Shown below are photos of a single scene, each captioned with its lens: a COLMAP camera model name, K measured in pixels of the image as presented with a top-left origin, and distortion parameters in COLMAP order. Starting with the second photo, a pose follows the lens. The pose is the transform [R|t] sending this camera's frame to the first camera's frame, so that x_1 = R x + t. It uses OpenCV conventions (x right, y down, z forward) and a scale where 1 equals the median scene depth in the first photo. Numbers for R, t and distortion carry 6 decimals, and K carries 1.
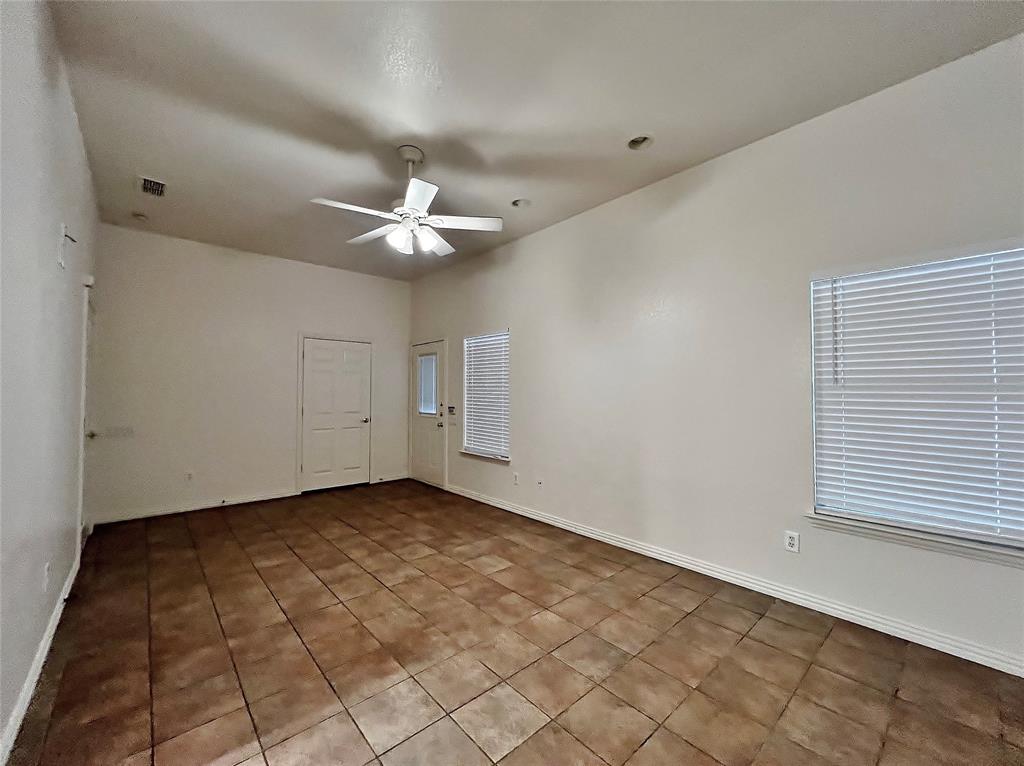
lens RADIAL K [[415.3, 0, 509.0], [0, 415.3, 385.6], [0, 0, 1]] dist [-0.000396, 0.000344]
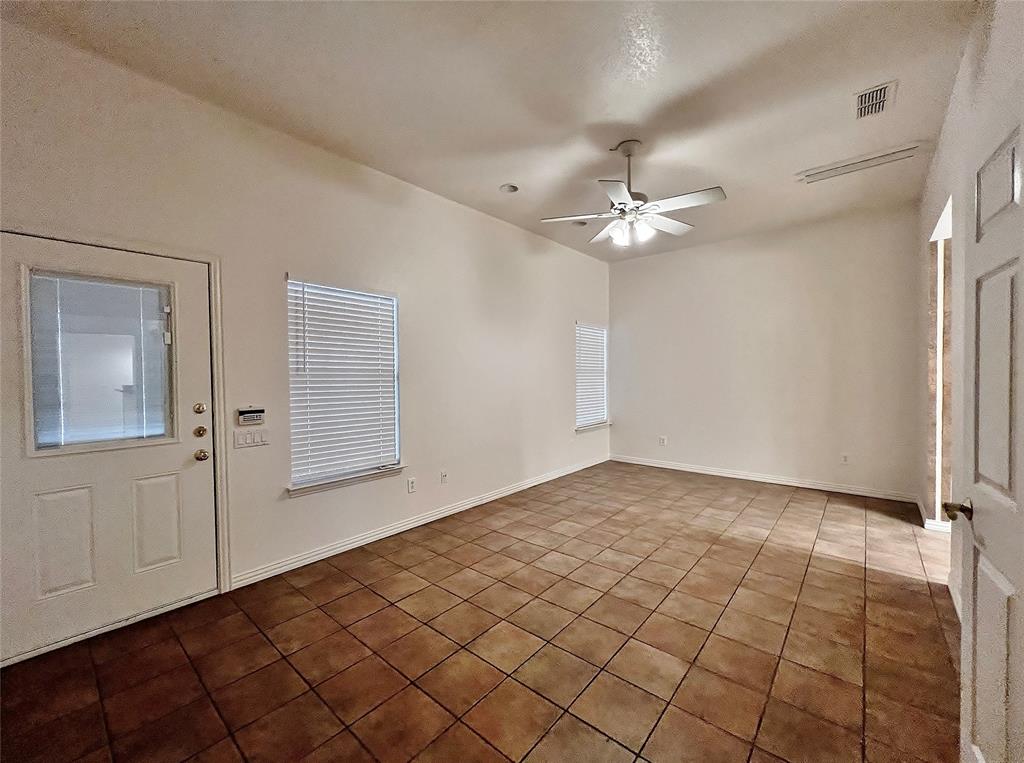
lens RADIAL K [[415.3, 0, 514.8], [0, 415.3, 379.6], [0, 0, 1]] dist [-0.000396, 0.000344]
pose [[-0.143079, -0.014220, 0.989609, -1.240543], [-0.007742, 0.999882, 0.013248, 0.012654], [-0.989681, -0.005766, -0.143173, 1.426015]]
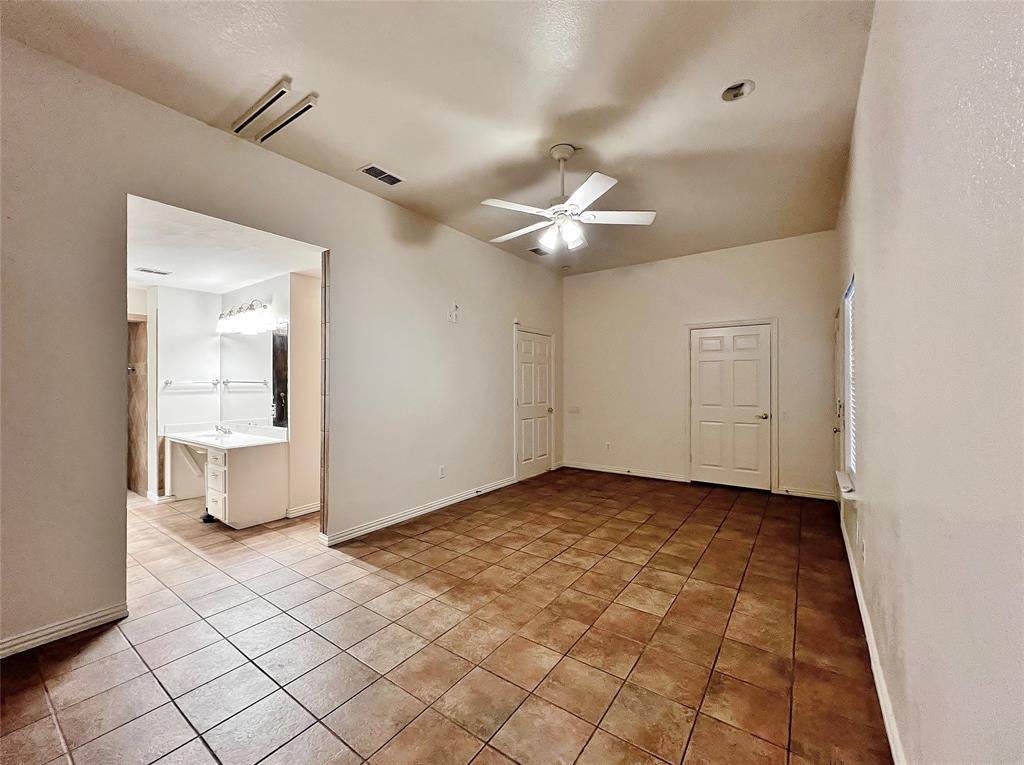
lens RADIAL K [[415.0, 0, 510.9], [0, 415.0, 383.7], [0, 0, 1]] dist [-0.003944, 0.000000]
pose [[0.219527, -0.000986, -0.975606, 0.730258], [0.019275, 0.999809, 0.003327, 0.009824], [0.975416, -0.019536, 0.219504, 0.634654]]
